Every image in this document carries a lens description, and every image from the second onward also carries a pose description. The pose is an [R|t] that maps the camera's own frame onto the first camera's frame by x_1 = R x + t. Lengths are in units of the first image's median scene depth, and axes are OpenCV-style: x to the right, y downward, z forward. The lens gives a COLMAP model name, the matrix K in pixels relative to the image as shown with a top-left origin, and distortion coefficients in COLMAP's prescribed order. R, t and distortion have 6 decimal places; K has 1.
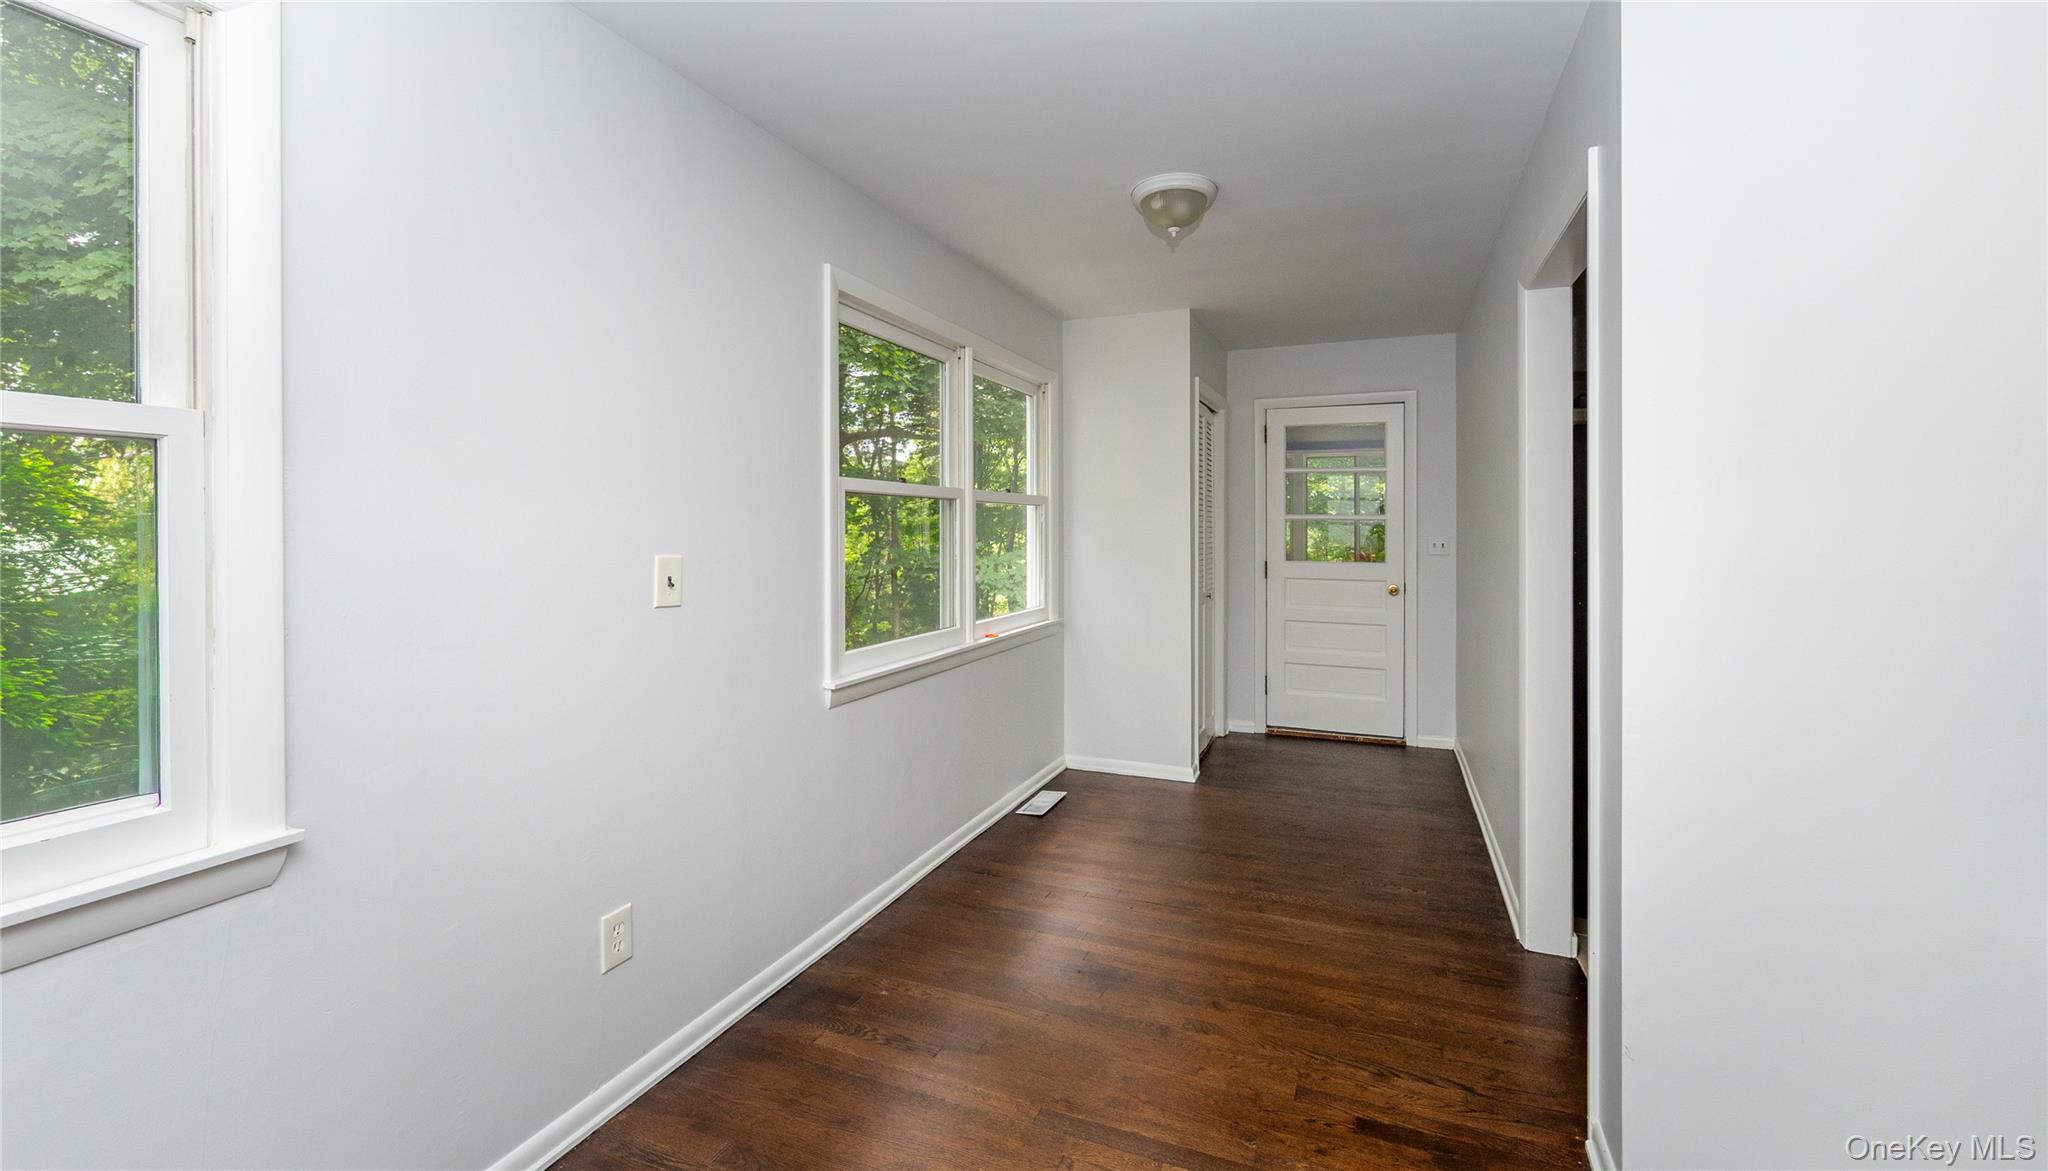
lens RADIAL K [[839.0, 0, 970.2], [0, 839.0, 533.2], [0, 0, 1]] dist [0.000980, 0.000278]
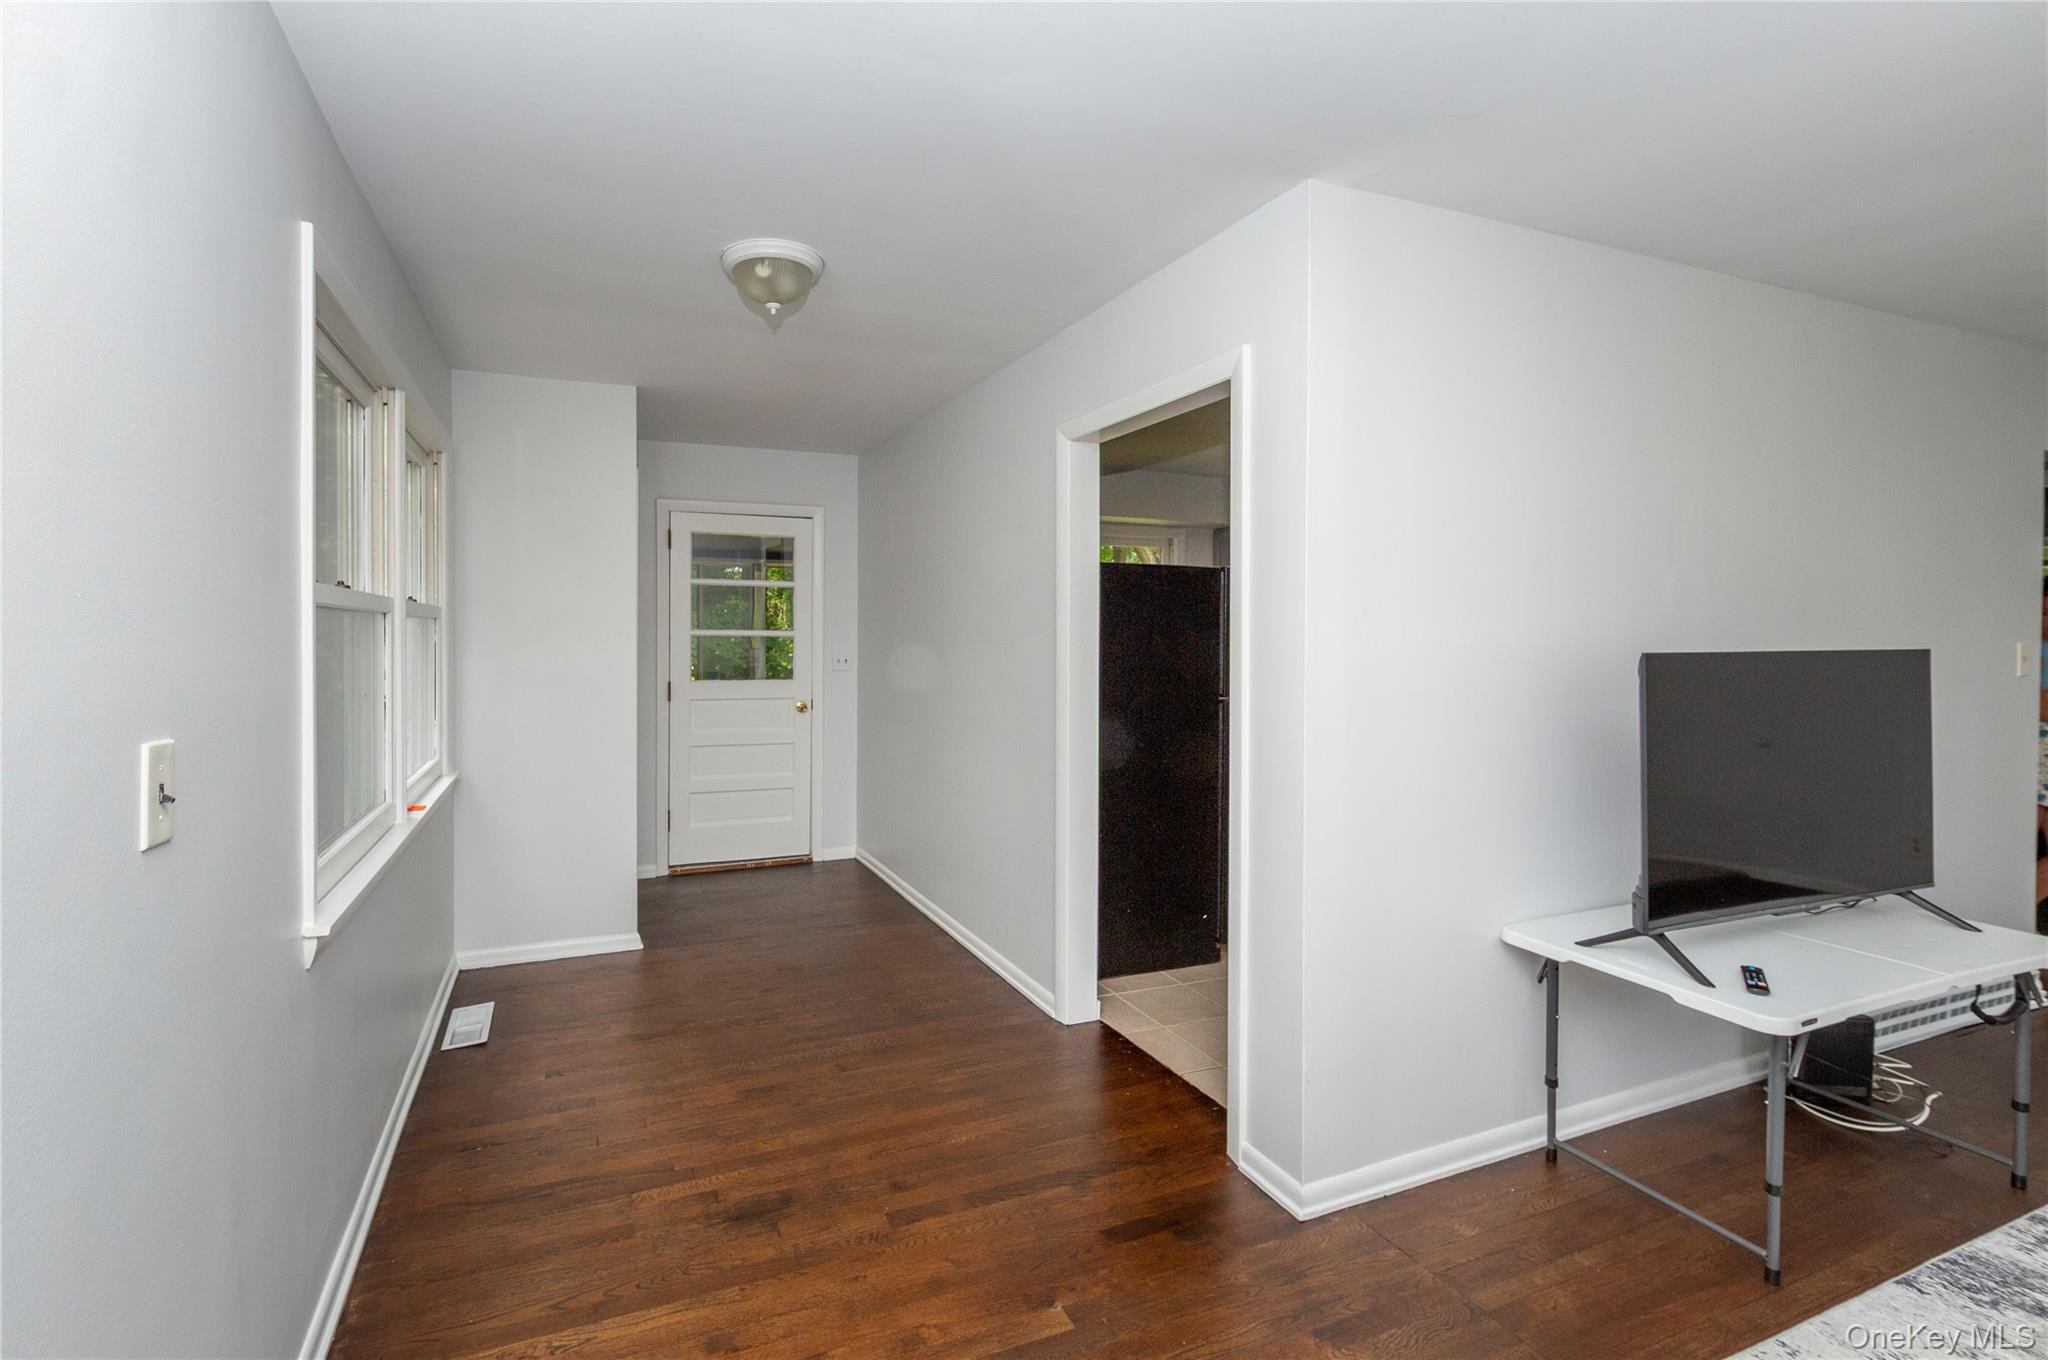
lens RADIAL K [[916.9, 0, 1023.9], [0, 916.9, 647.7], [0, 0, 1]] dist [-0.004302, 0.000068]
pose [[0.708230, -0.008868, 0.705926, -0.101244], [0.007678, 0.999959, 0.004858, -0.007338], [-0.705940, 0.001979, 0.708269, 0.068801]]
